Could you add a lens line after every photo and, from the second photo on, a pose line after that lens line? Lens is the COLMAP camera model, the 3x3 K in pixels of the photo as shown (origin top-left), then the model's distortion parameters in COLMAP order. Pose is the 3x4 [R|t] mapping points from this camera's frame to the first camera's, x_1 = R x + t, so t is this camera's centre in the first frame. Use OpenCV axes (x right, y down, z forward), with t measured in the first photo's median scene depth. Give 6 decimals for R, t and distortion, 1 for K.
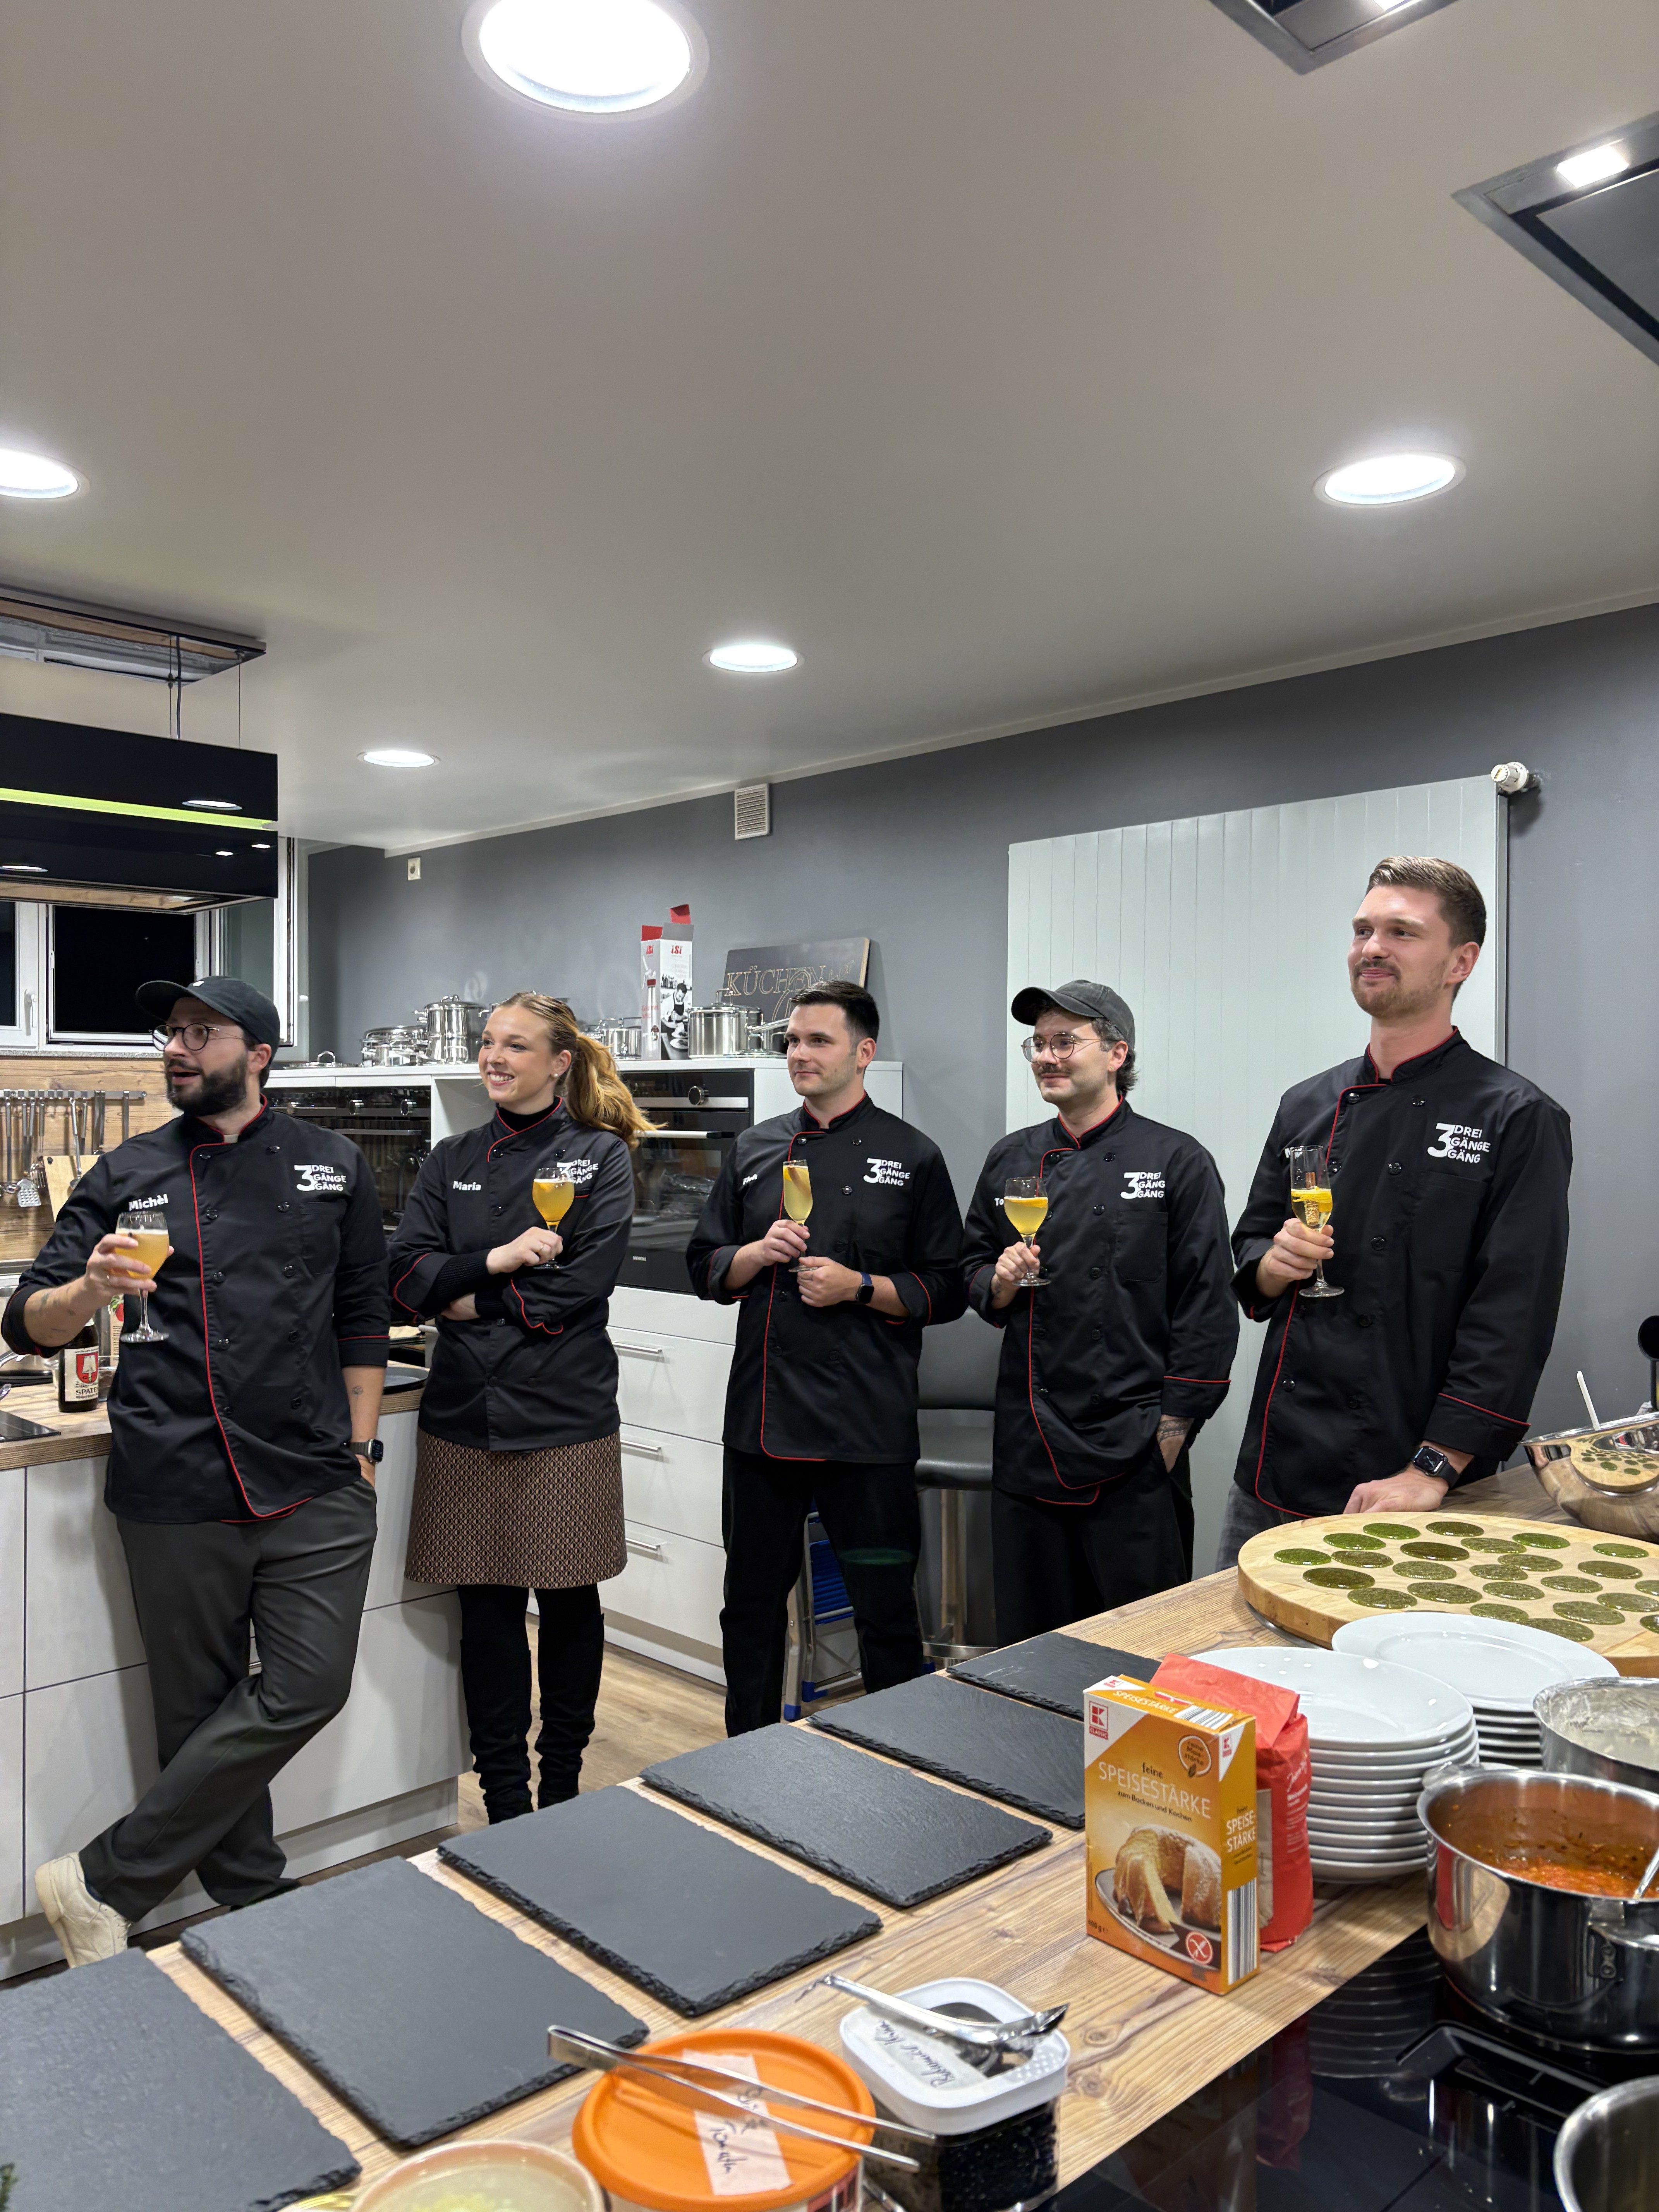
lens RADIAL K [[1584.9, 0, 829.5], [0, 1584.9, 1106.0], [0, 0, 1]] dist [0.051139, -0.000363]
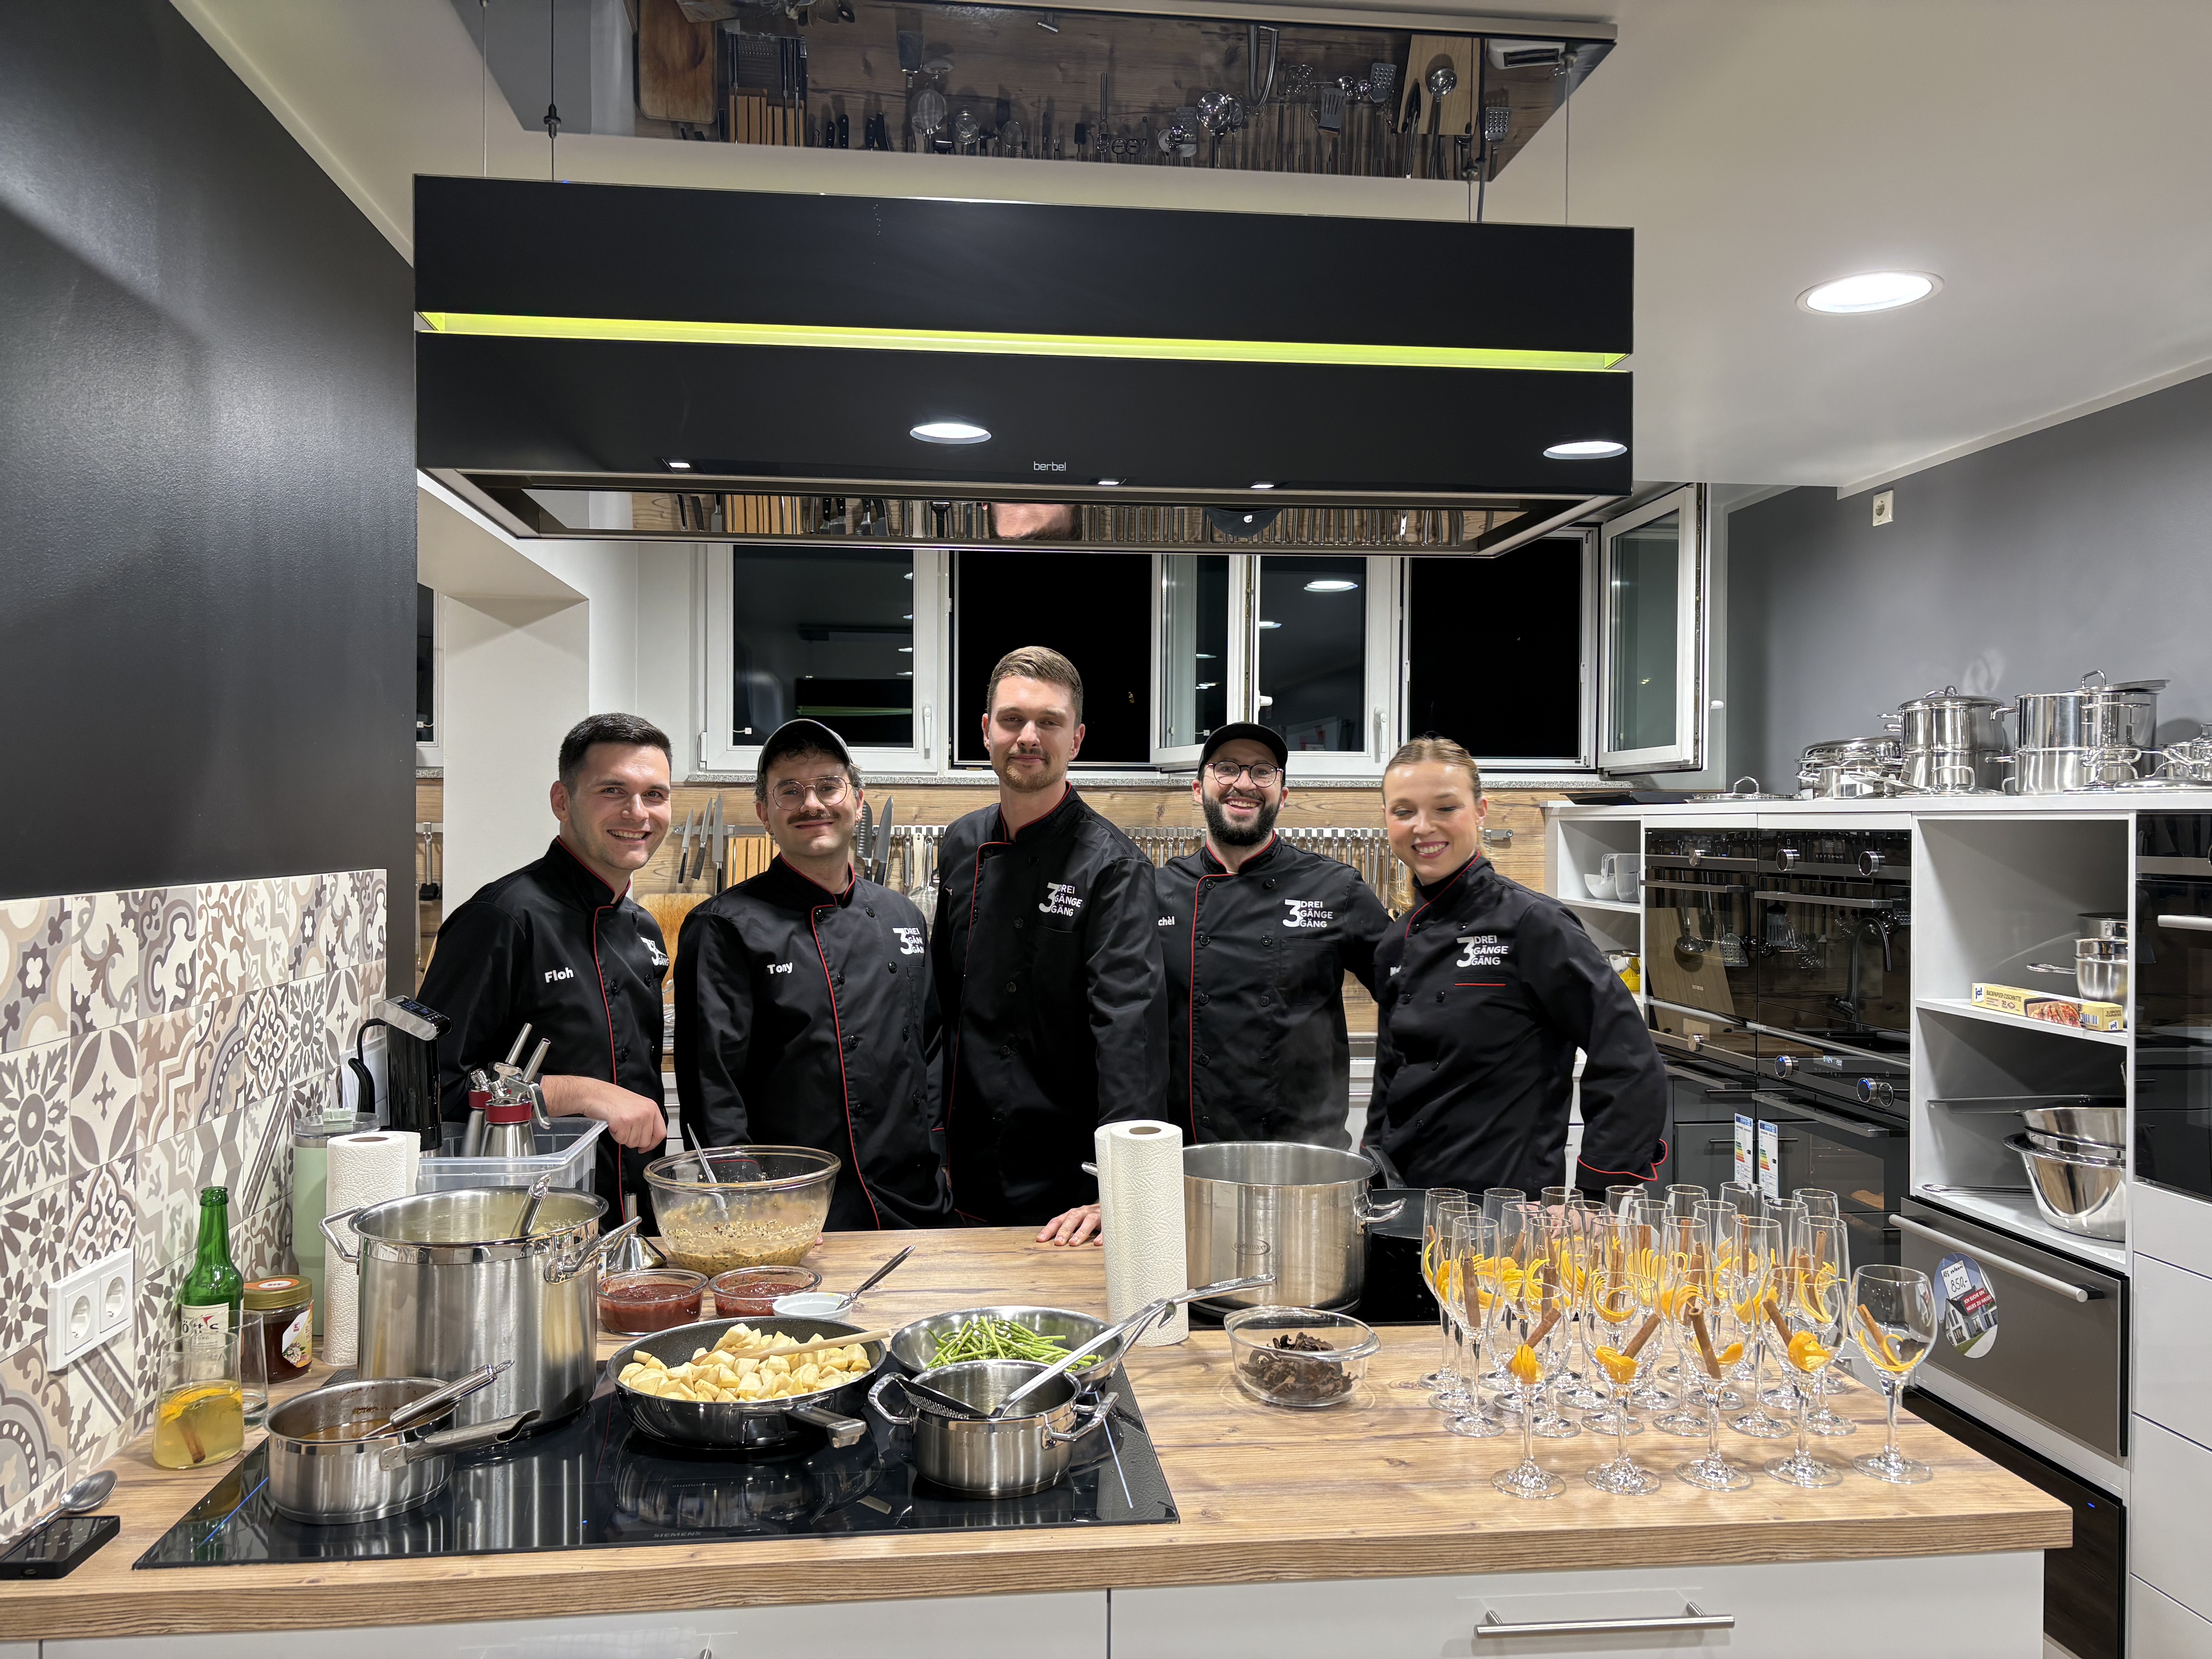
lens RADIAL K [[1646.9, 0, 1106.0], [0, 1646.9, 829.5], [0, 0, 1]] dist [0.051513, -0.059764]
pose [[0.774256, 0.009006, -0.632808, -0.087869], [-0.011166, 0.999937, 0.000568, -0.010356], [0.632774, 0.006626, 0.774309, 0.314568]]
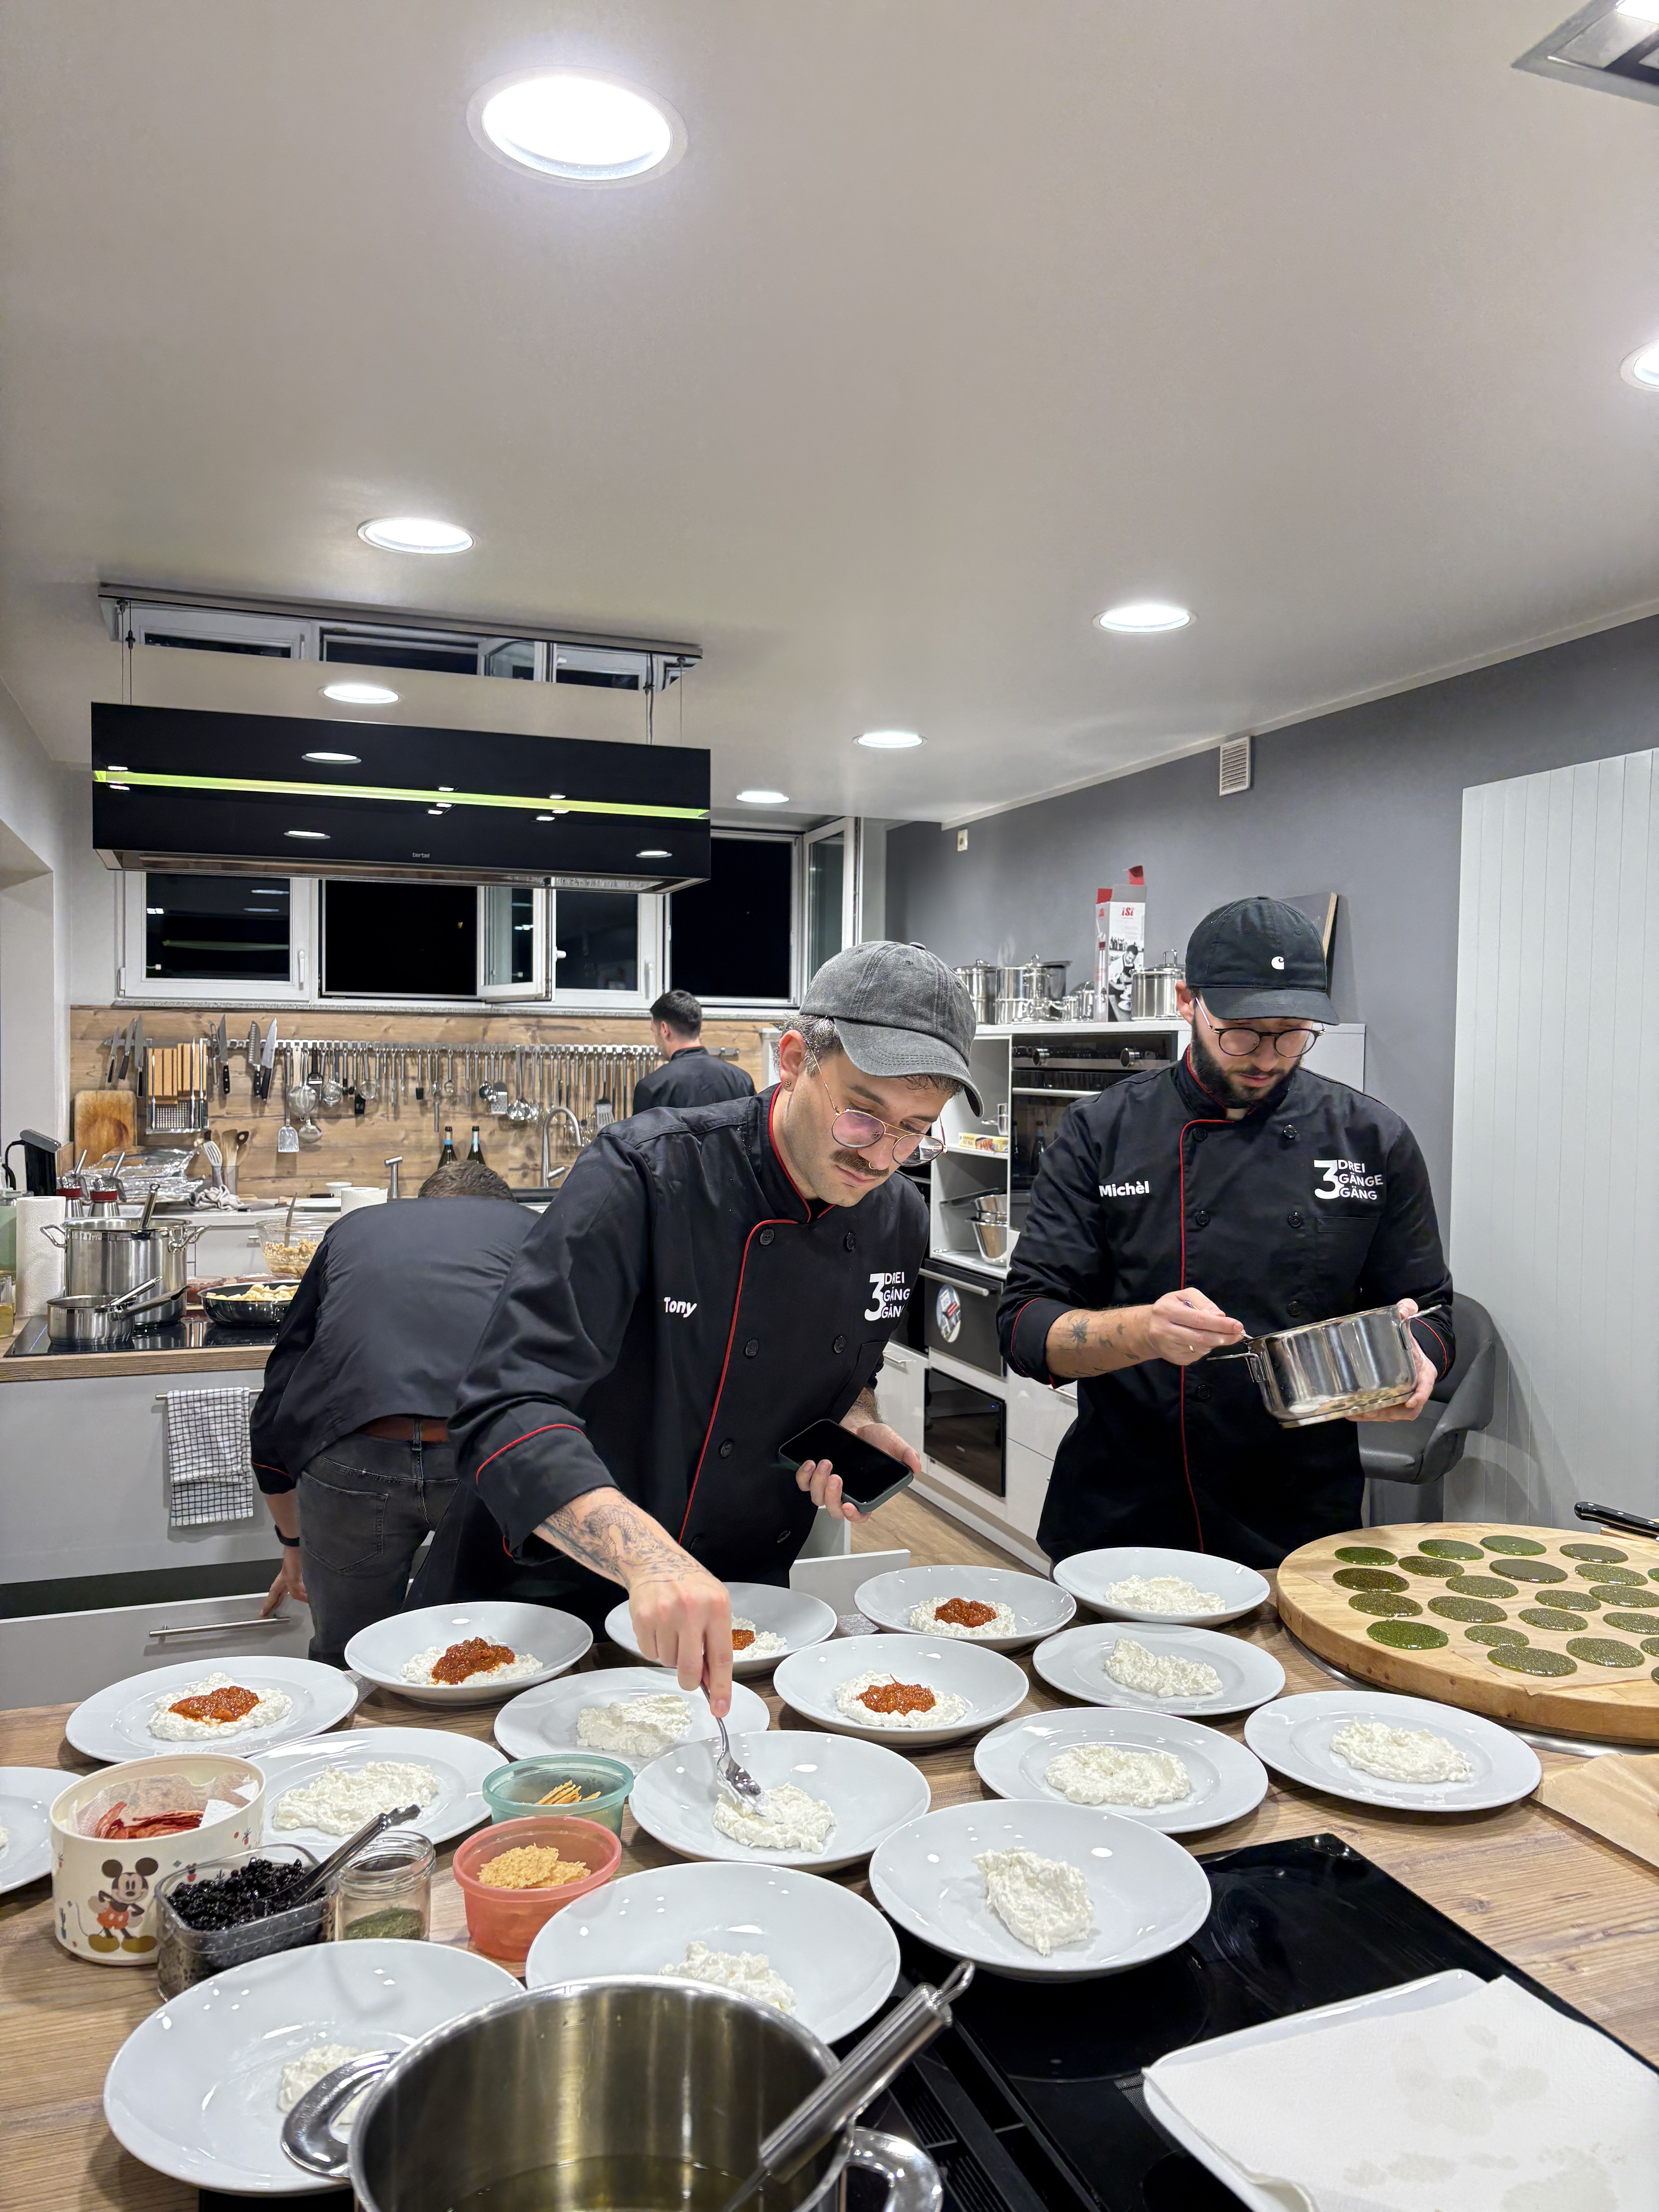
lens RADIAL K [[1585.8, 0, 843.9], [0, 1585.8, 1110.7], [0, 0, 1]] dist [0.030872, -0.004416]
pose [[0.907212, 0.028215, -0.419727, 0.150321], [-0.017157, 0.999400, 0.030097, -0.000057], [0.420324, -0.020103, 0.907151, 0.012684]]
